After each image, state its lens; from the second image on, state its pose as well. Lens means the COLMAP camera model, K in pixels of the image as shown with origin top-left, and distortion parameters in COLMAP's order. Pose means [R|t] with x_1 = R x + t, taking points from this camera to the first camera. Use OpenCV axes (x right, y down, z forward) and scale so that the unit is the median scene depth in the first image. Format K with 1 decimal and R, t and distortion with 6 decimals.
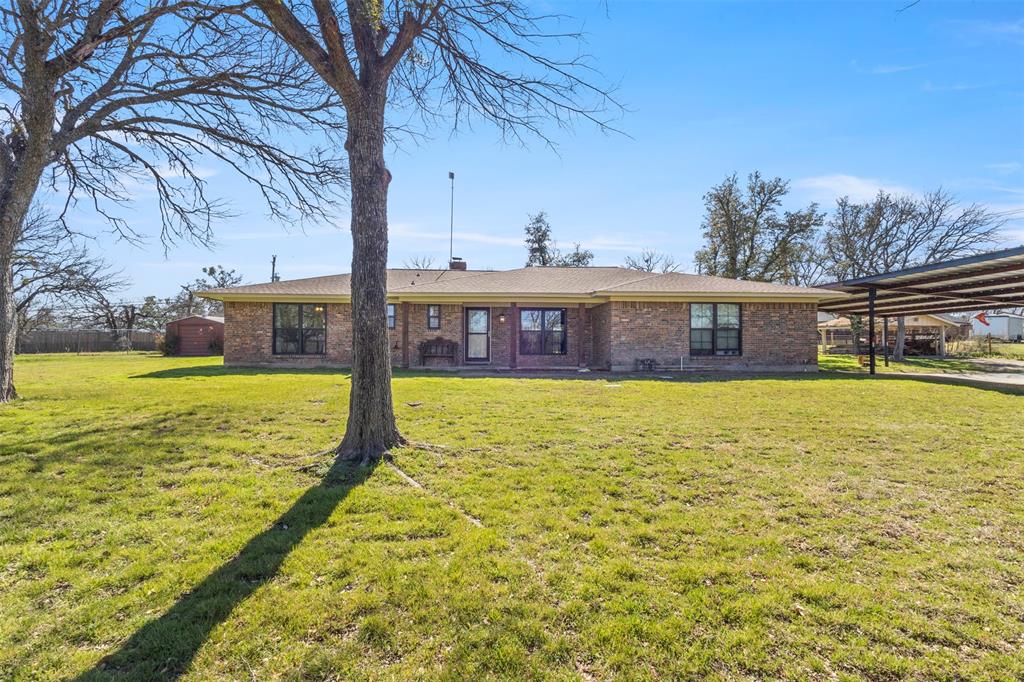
lens RADIAL K [[473.3, 0, 510.2], [0, 473.3, 339.2], [0, 0, 1]] dist [-0.001102, 0.000546]
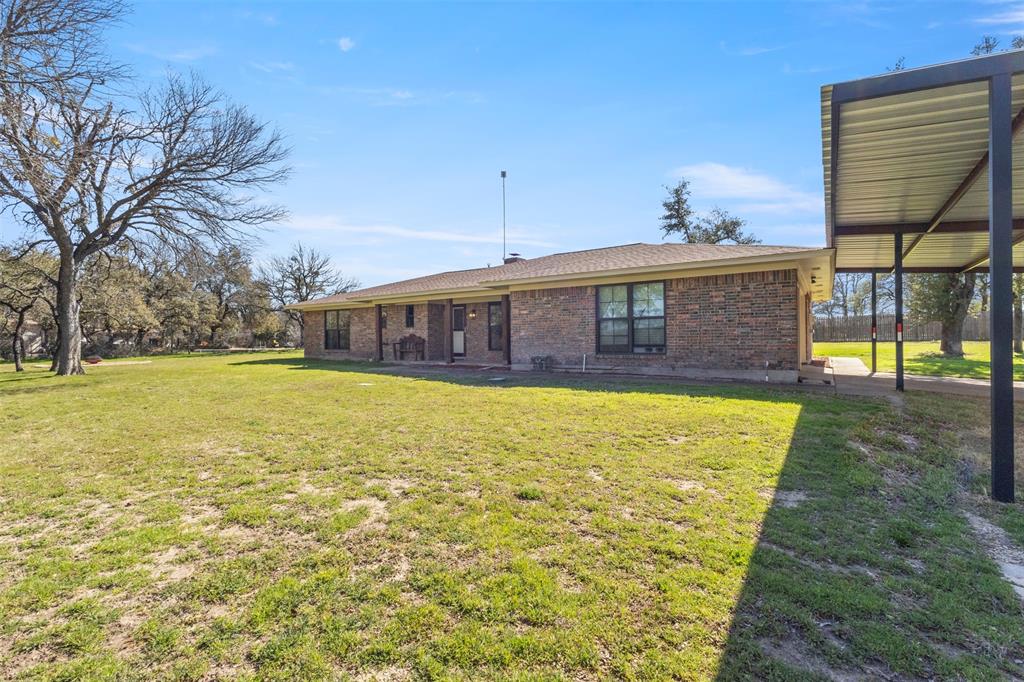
lens RADIAL K [[467.8, 0, 507.9], [0, 467.8, 337.5], [0, 0, 1]] dist [0.000002, -0.000118]
pose [[0.785619, -0.010807, -0.618616, 0.733898], [0.021551, 0.999719, 0.009904, -0.002534], [0.618335, -0.021113, 0.785631, 0.293659]]
